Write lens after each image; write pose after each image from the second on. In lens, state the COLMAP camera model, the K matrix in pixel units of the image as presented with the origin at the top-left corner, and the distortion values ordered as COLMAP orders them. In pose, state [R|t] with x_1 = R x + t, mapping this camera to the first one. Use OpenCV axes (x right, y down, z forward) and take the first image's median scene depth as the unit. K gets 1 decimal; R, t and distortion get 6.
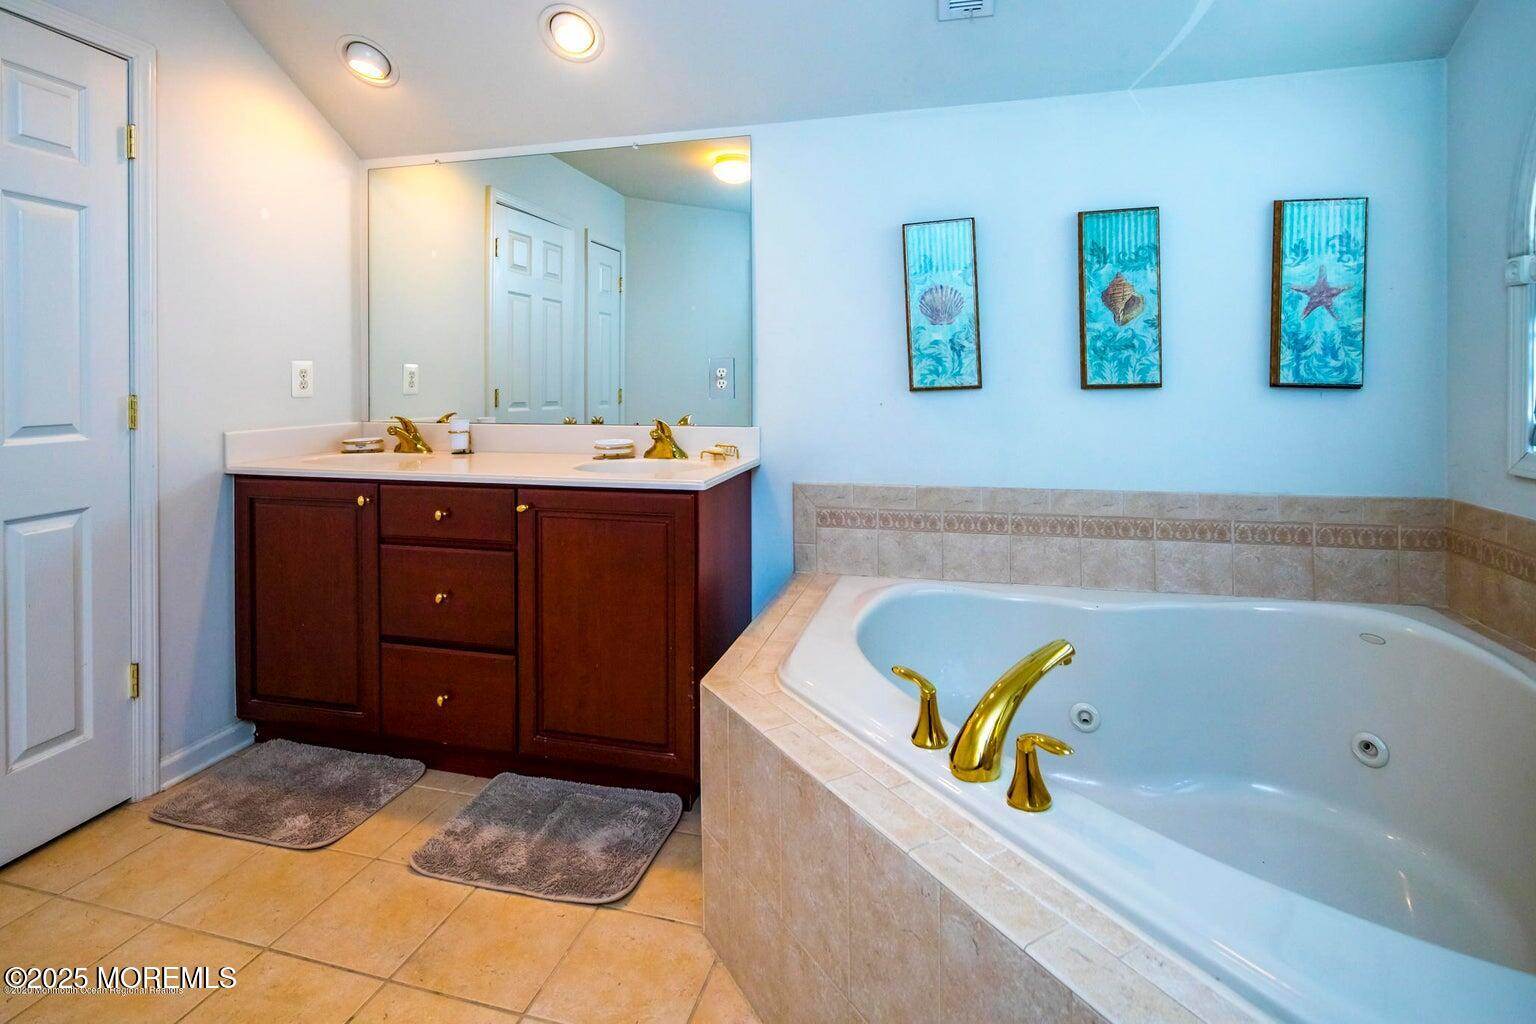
lens RADIAL K [[772.0, 0, 769.0], [0, 772.0, 429.2], [0, 0, 1]] dist [0.000534, -0.001531]
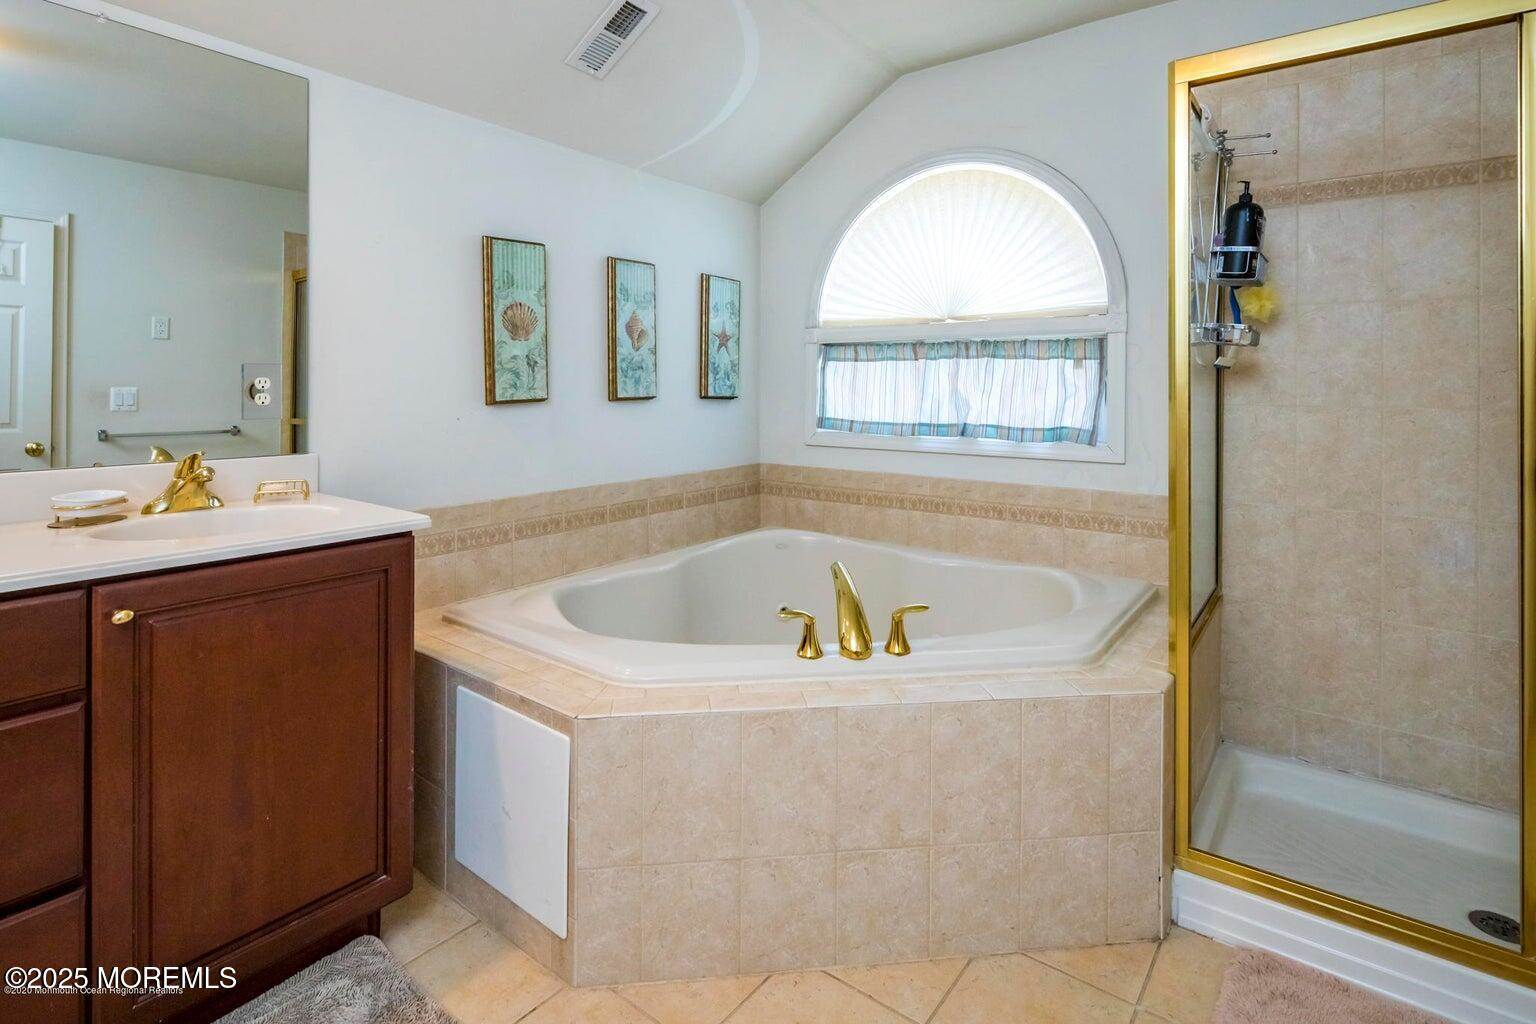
lens RADIAL K [[772.0, 0, 769.0], [0, 772.0, 429.2], [0, 0, 1]] dist [0.000534, -0.001531]
pose [[0.367968, -0.043199, 0.928834, -0.642982], [0.056786, 0.998100, 0.023924, -0.022503], [-0.928103, 0.043942, 0.369722, 0.317529]]
